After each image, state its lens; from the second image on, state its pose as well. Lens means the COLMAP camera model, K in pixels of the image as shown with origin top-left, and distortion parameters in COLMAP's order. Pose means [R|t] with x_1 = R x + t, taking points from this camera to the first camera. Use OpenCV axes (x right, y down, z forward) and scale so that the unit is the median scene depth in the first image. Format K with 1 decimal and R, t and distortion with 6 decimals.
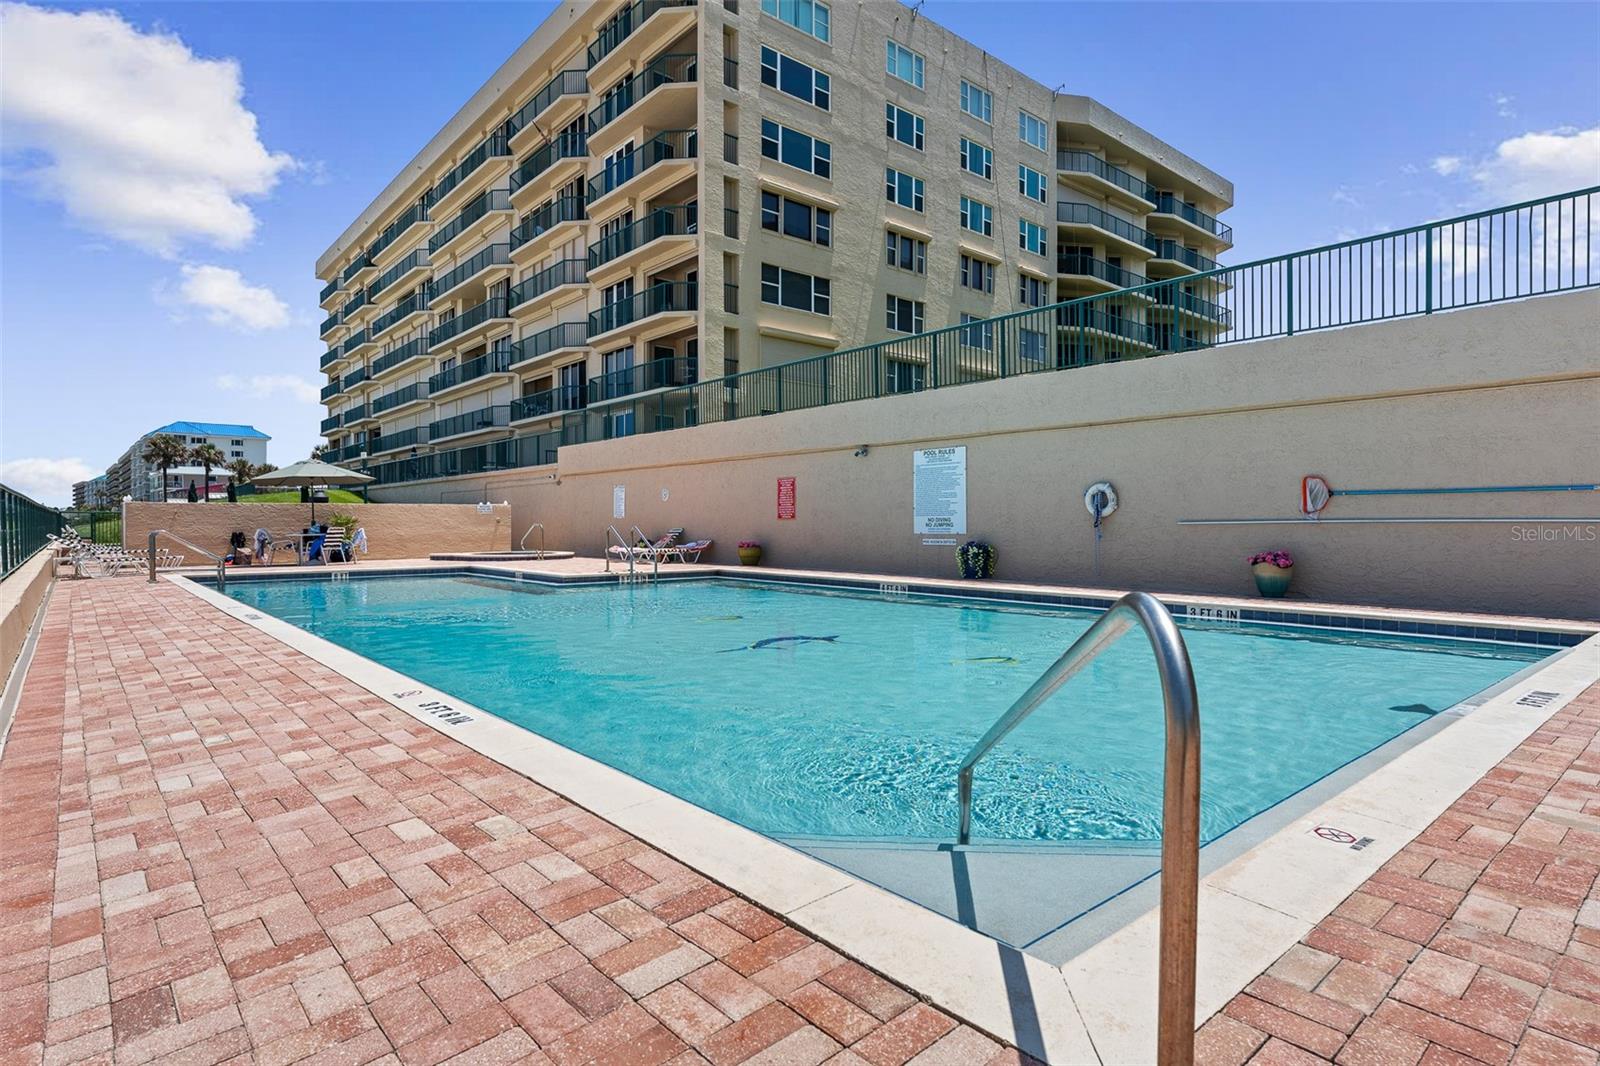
lens RADIAL K [[847.4, 0, 800.0], [0, 847.4, 533.0], [0, 0, 1]] dist [-0.007162, 0.006690]
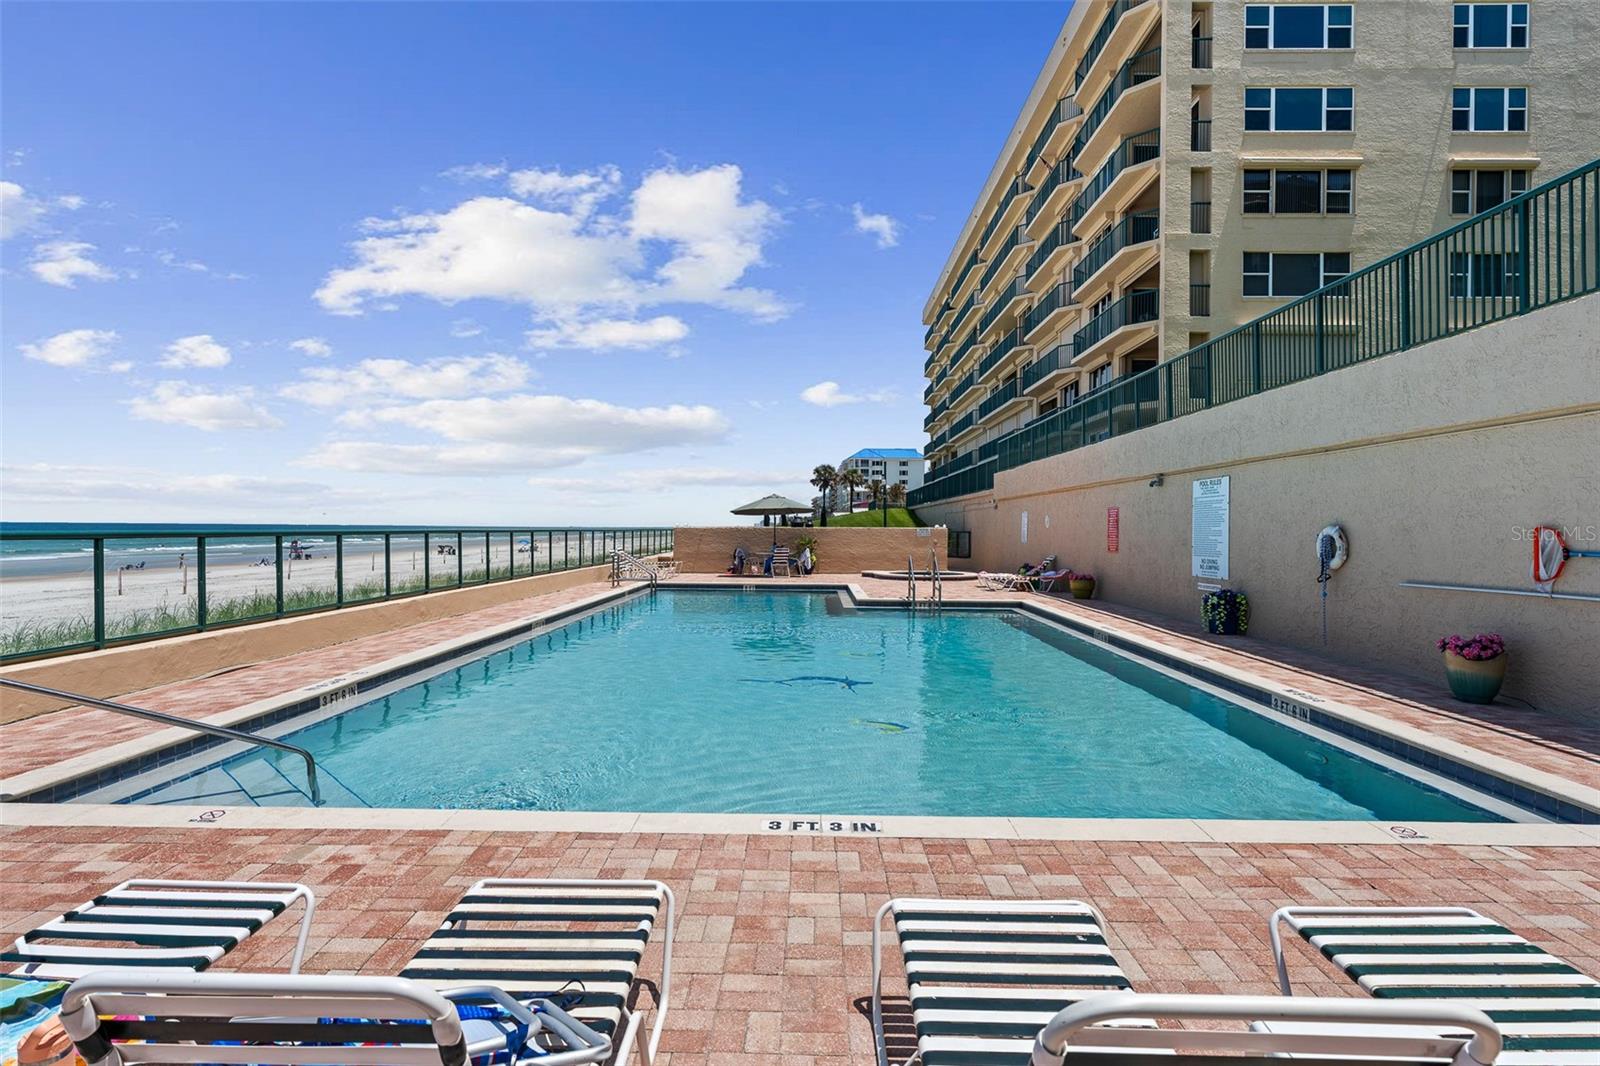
lens RADIAL K [[847.4, 0, 800.0], [0, 847.4, 533.0], [0, 0, 1]] dist [-0.007162, 0.006690]
pose [[0.749360, 0.011880, -0.662056, 0.194438], [-0.018591, 0.999822, -0.003102, -0.015754], [0.661902, 0.014633, 0.749448, 0.038663]]
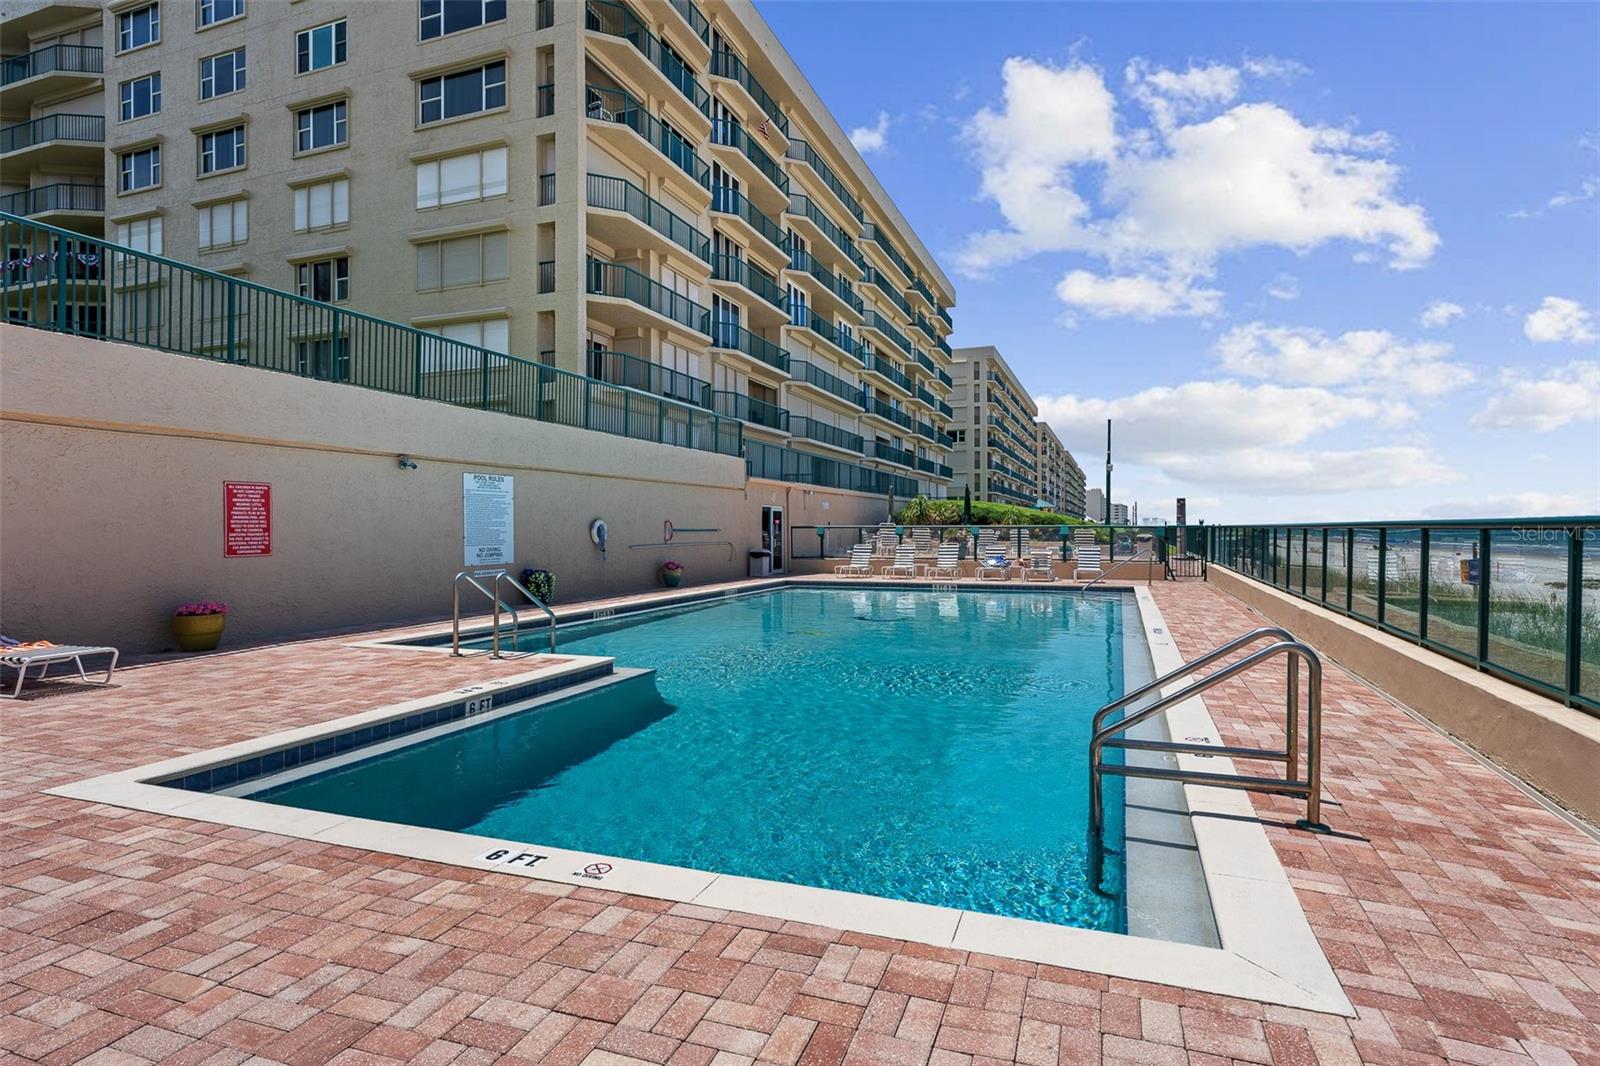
lens RADIAL K [[847.4, 0, 800.0], [0, 847.4, 533.0], [0, 0, 1]] dist [-0.007162, 0.006690]
pose [[-0.482018, -0.001617, 0.876160, -0.385103], [0.014913, 0.999838, 0.010049, -0.017802], [-0.876034, 0.017911, -0.481916, 0.532527]]
